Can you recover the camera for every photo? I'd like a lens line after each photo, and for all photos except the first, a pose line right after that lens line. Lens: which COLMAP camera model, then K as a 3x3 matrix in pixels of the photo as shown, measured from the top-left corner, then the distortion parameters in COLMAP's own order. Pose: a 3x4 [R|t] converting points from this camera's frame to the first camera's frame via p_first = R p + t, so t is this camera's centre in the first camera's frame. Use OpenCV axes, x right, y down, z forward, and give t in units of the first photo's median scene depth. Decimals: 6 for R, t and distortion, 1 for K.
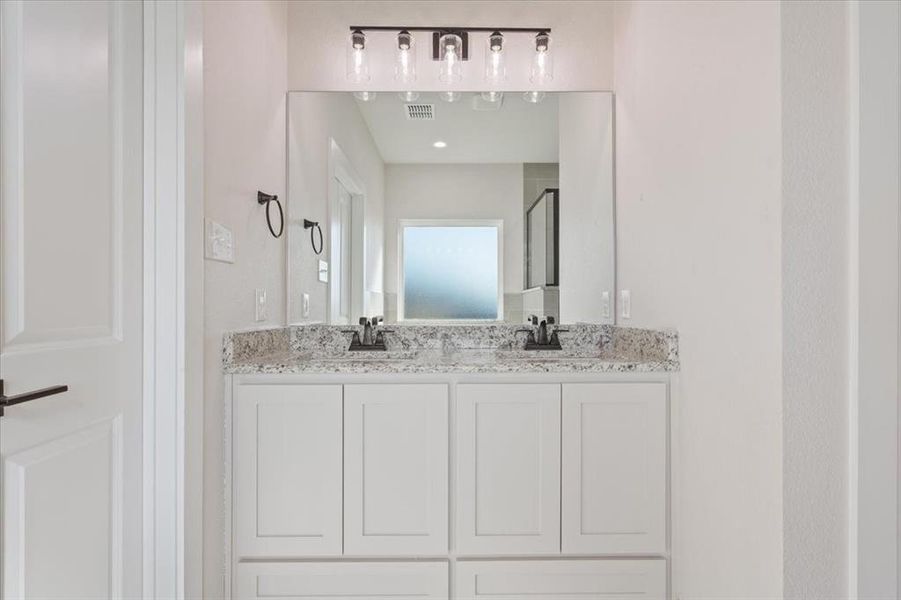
lens RADIAL K [[426.5, 0, 451.4], [0, 426.5, 305.0], [0, 0, 1]] dist [-0.001637, -0.001135]
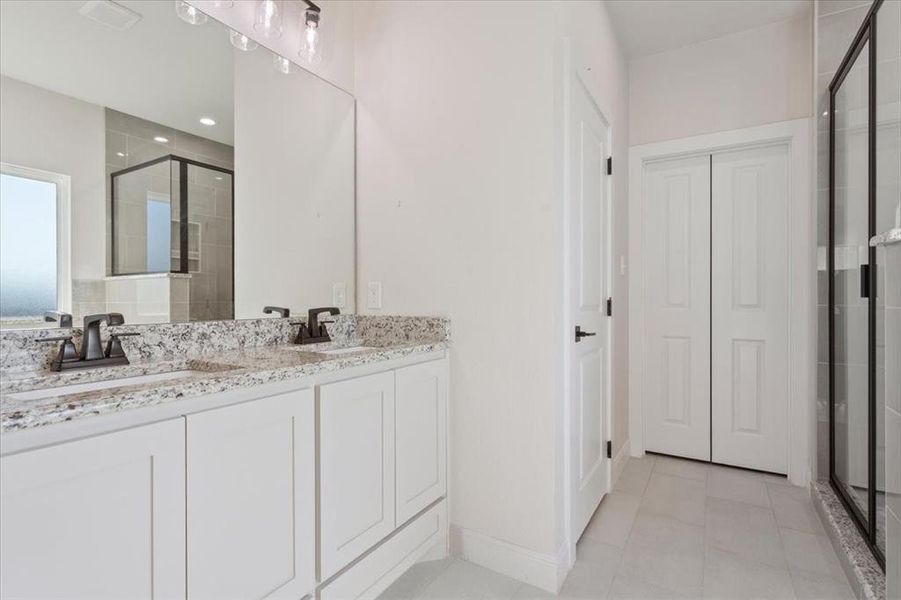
lens RADIAL K [[428.9, 0, 451.3], [0, 428.9, 299.2], [0, 0, 1]] dist [0.000283, 0.000455]
pose [[0.535106, 0.001267, 0.844784, -0.420099], [-0.005008, 0.999986, 0.001672, 0.004371], [-0.844770, -0.005125, 0.535105, 0.223214]]
